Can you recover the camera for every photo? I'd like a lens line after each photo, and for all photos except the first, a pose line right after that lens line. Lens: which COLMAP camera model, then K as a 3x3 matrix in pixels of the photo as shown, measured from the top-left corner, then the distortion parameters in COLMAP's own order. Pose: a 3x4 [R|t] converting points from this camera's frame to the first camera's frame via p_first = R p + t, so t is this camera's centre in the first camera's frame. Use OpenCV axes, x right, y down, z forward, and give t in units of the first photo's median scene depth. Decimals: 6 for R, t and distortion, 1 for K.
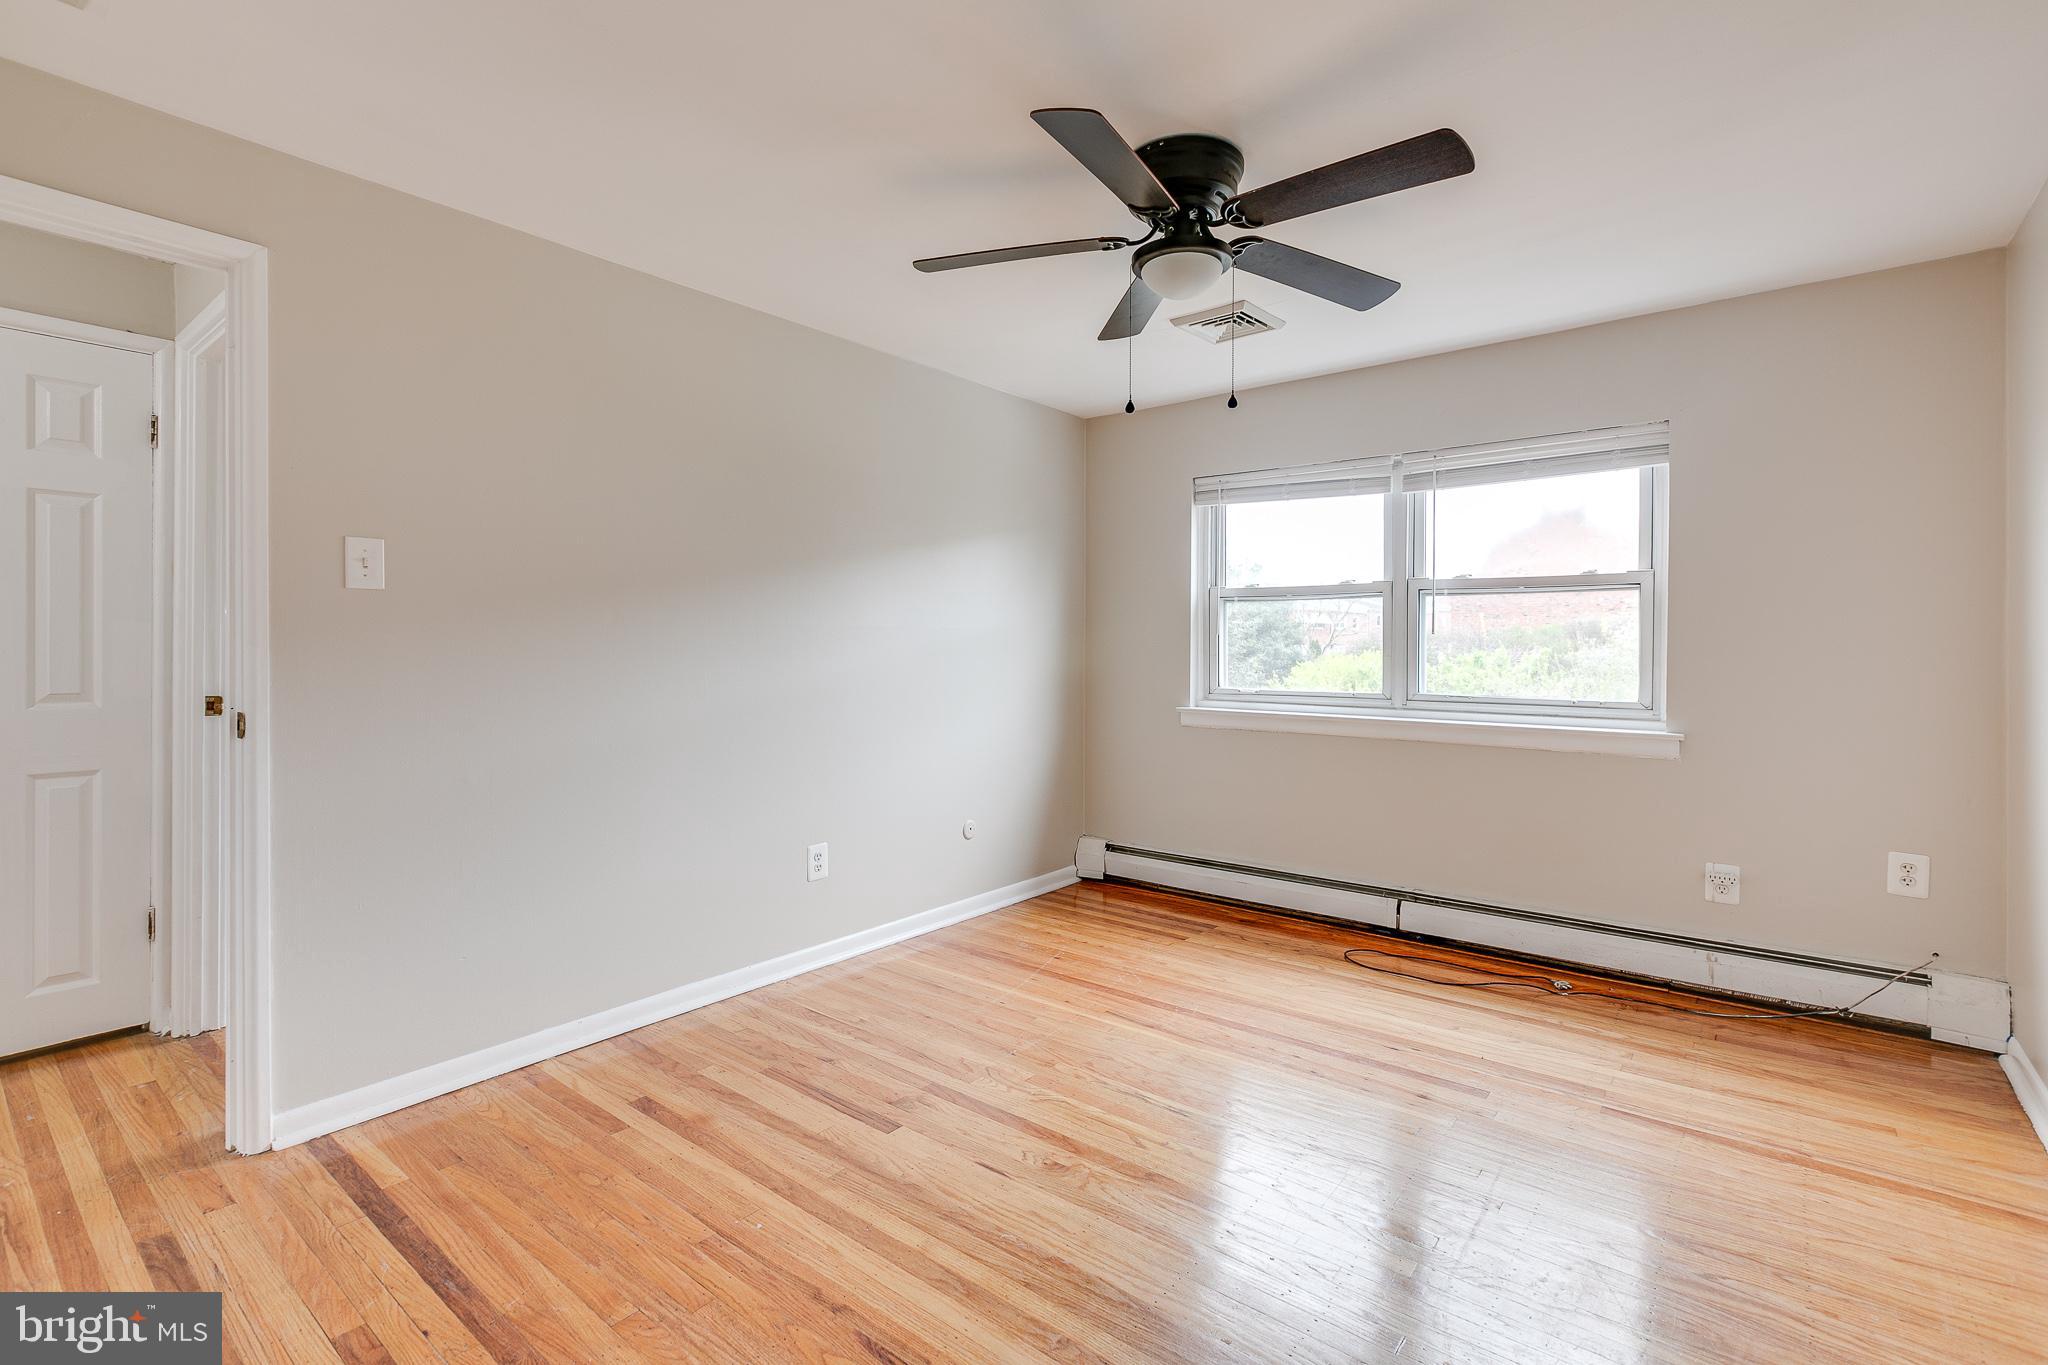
lens RADIAL K [[926.4, 0, 1026.7], [0, 926.4, 668.7], [0, 0, 1]] dist [-0.002172, -0.001061]
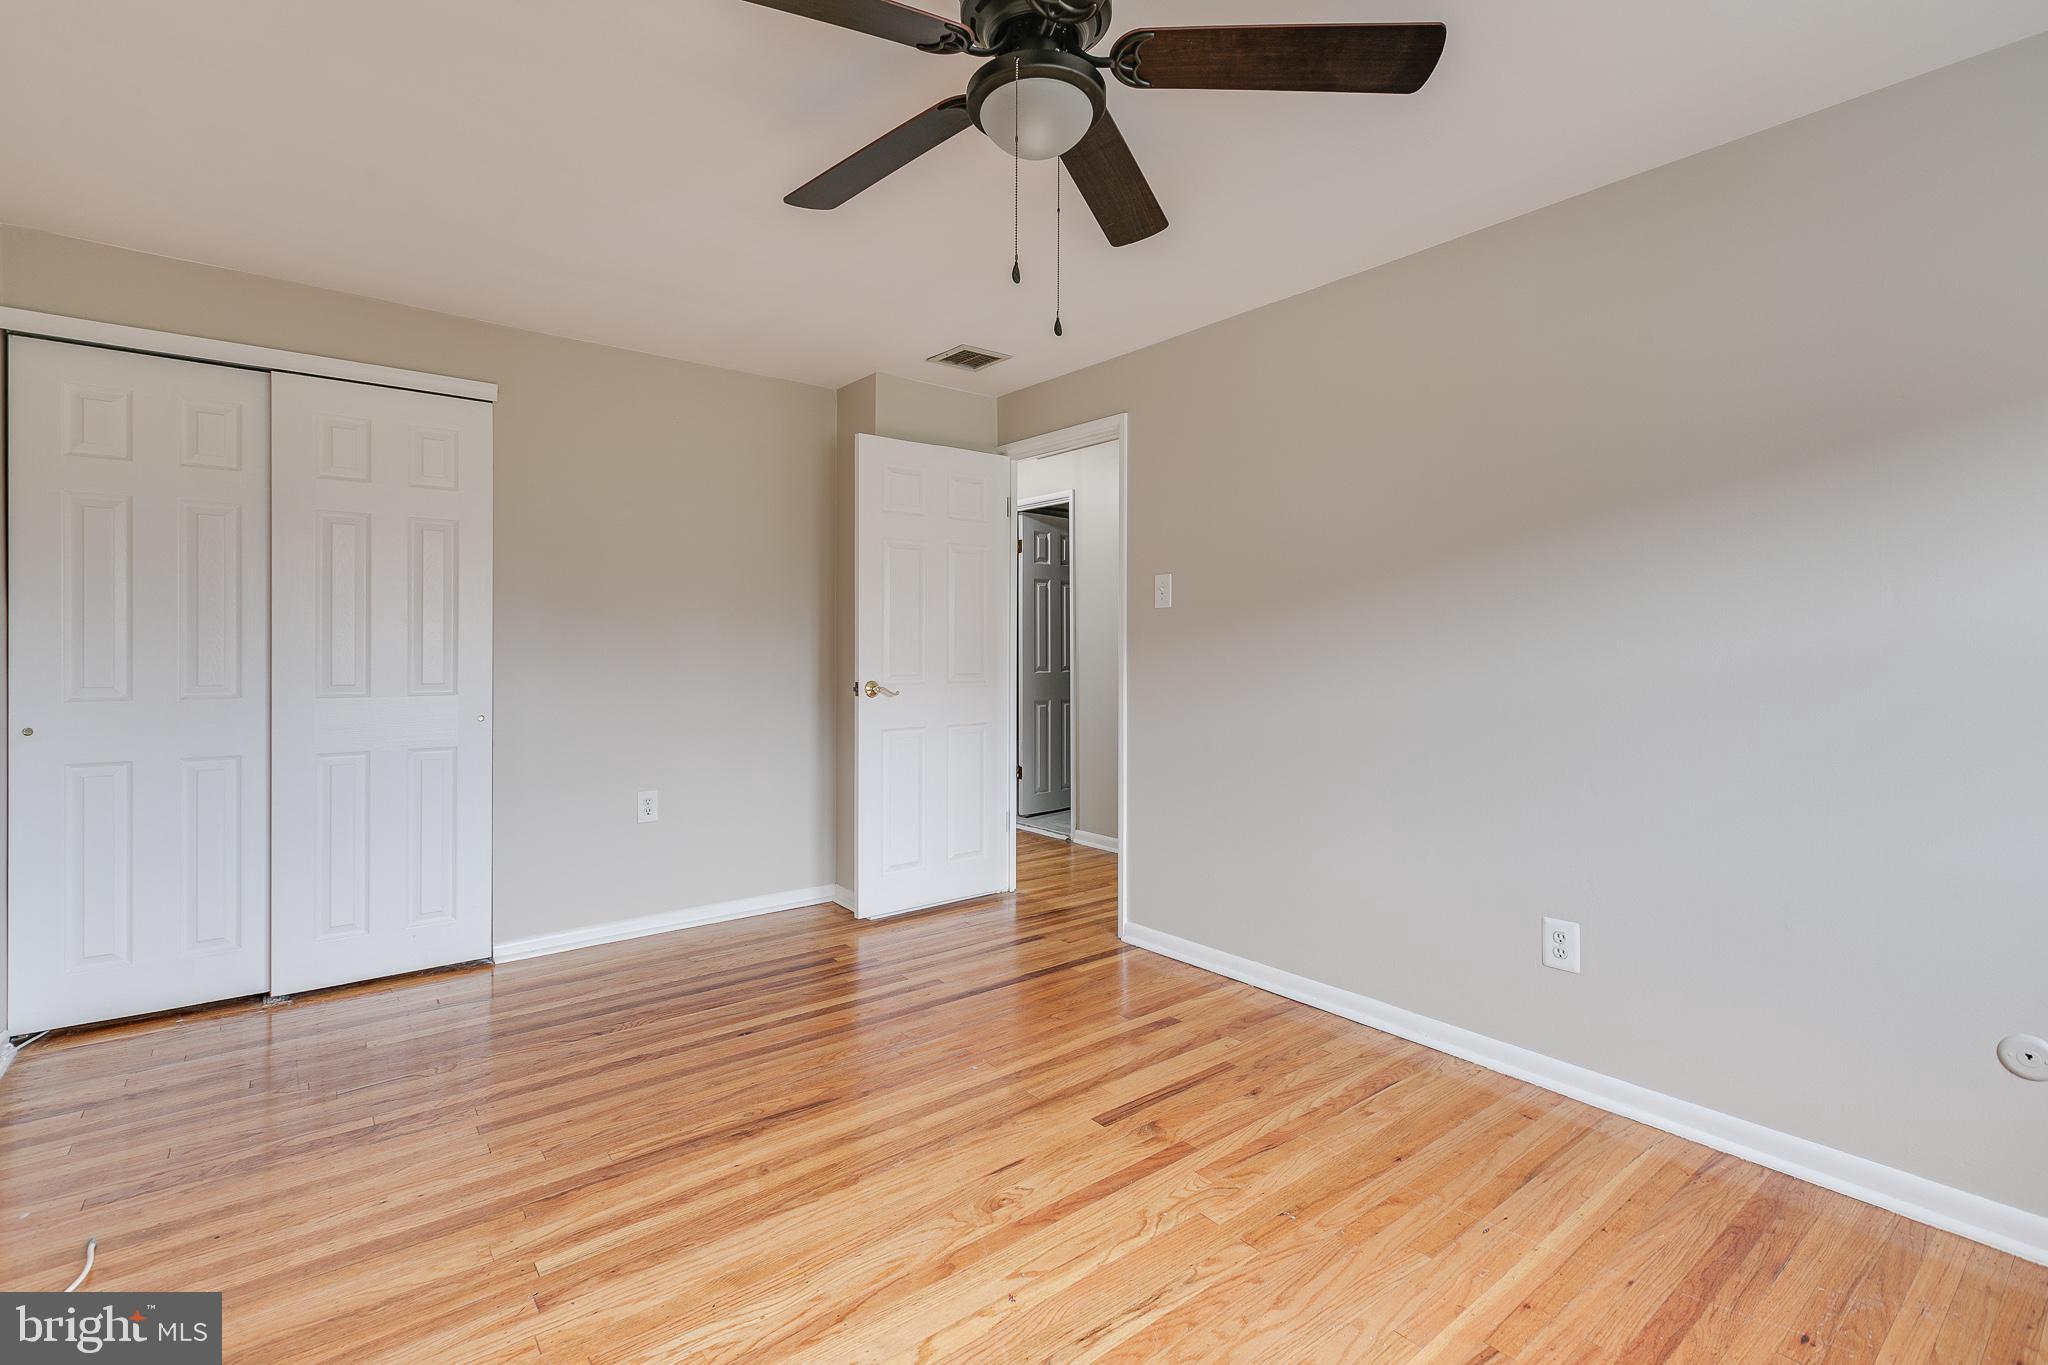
lens RADIAL K [[926.4, 0, 1023.4], [0, 926.4, 668.0], [0, 0, 1]] dist [-0.002172, -0.001061]
pose [[-0.227274, 0.016074, -0.973698, 0.605758], [-0.021938, 0.999526, 0.021621, -0.012760], [0.973584, 0.026275, -0.226814, 0.808046]]
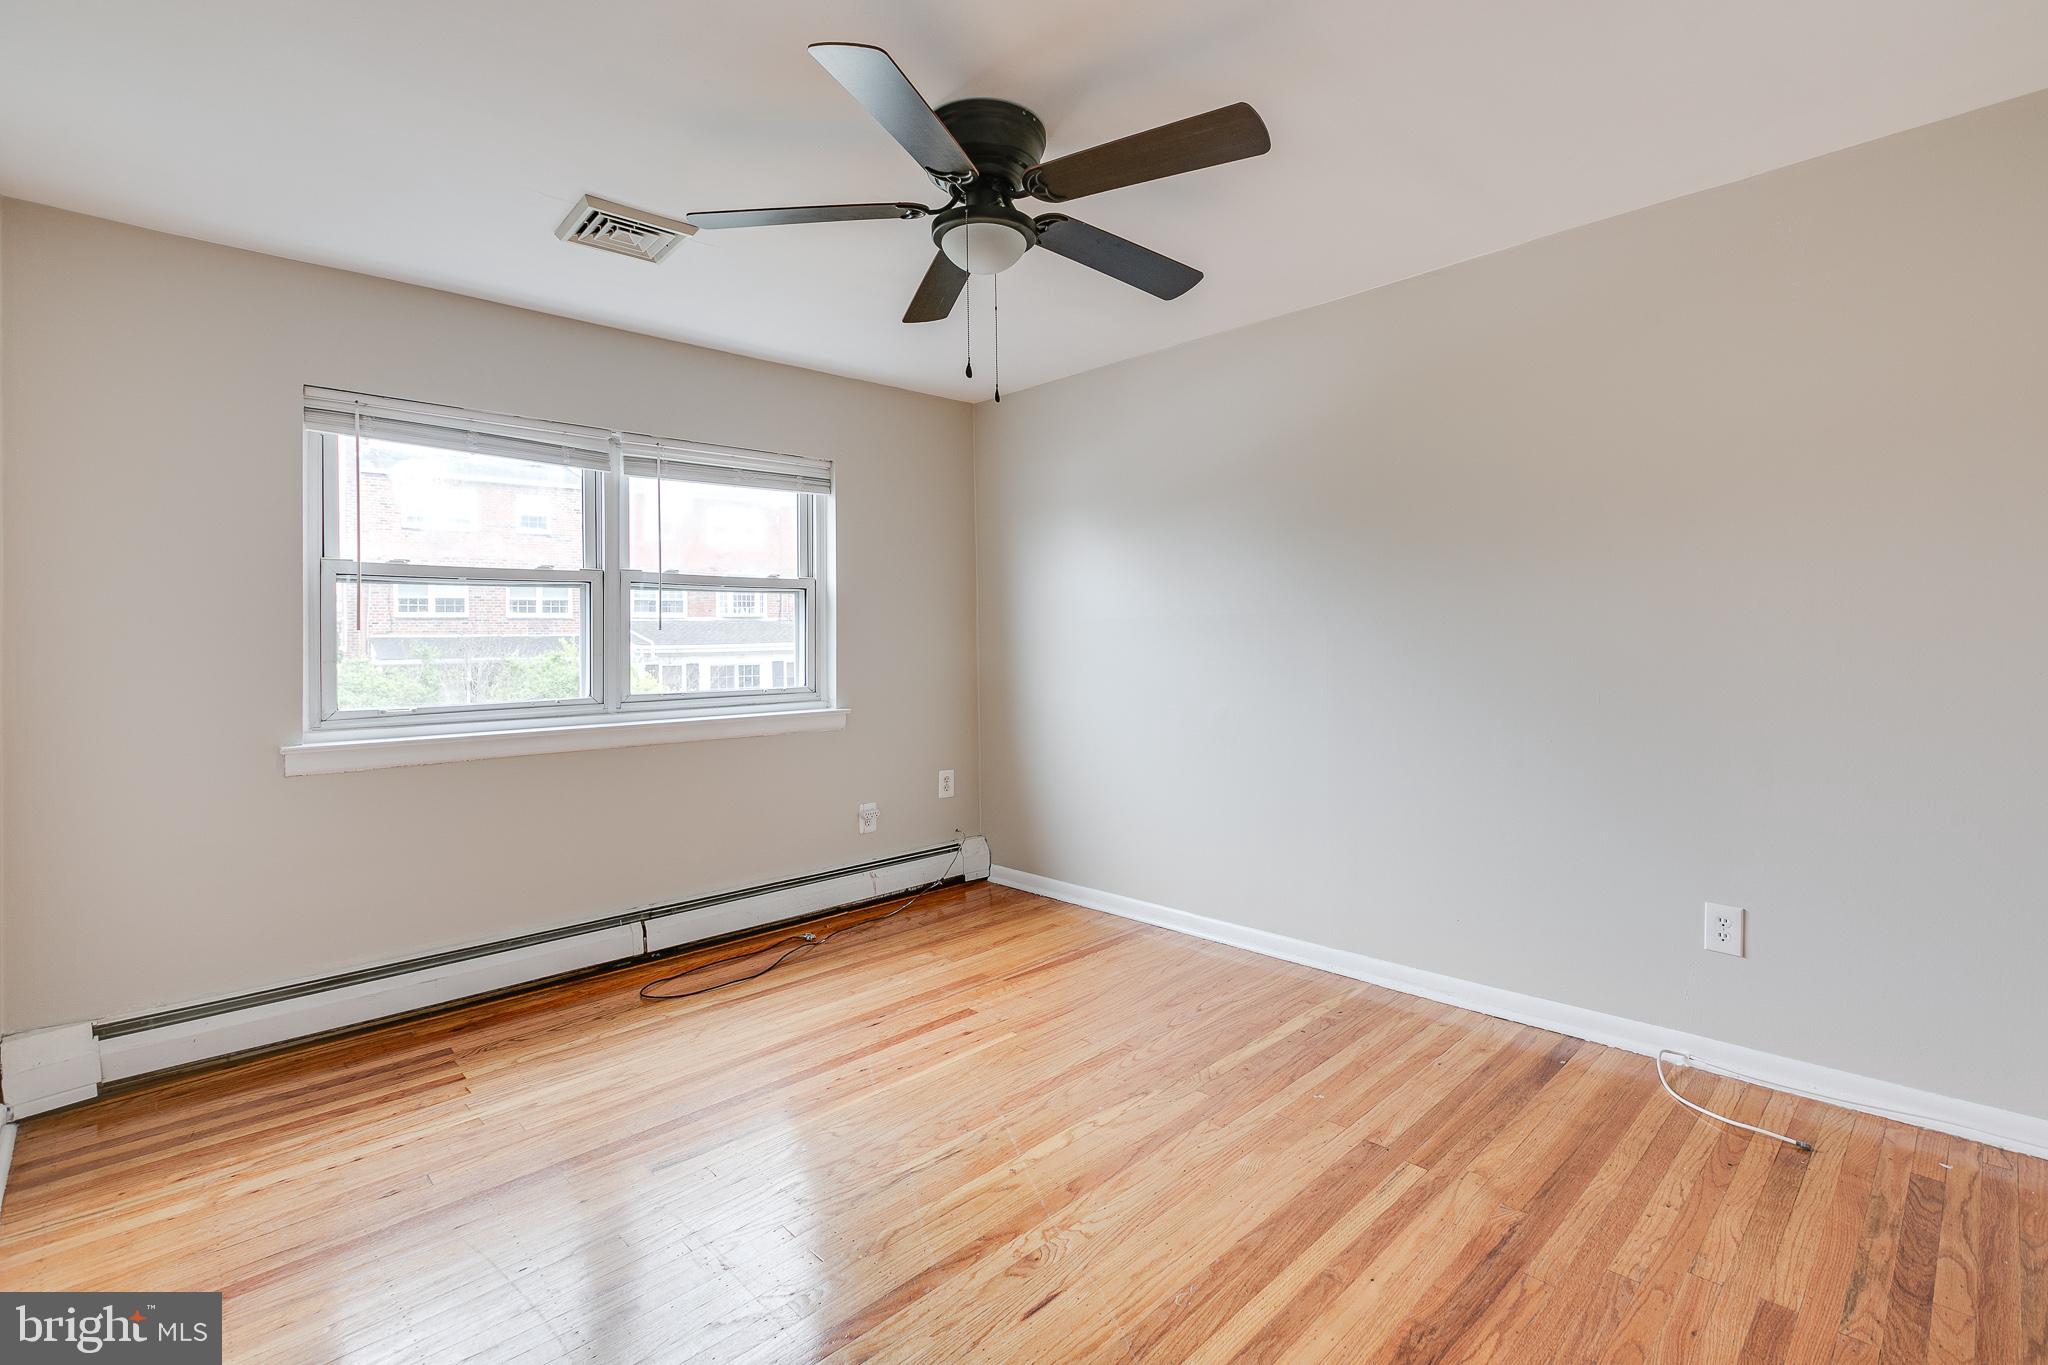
lens RADIAL K [[926.4, 0, 1036.6], [0, 926.4, 647.2], [0, 0, 1]] dist [-0.002172, -0.001061]
pose [[0.125075, -0.015612, 0.992025, -0.532640], [0.036274, 0.999280, 0.011152, -0.019217], [-0.991484, 0.034589, 0.125551, 0.581919]]
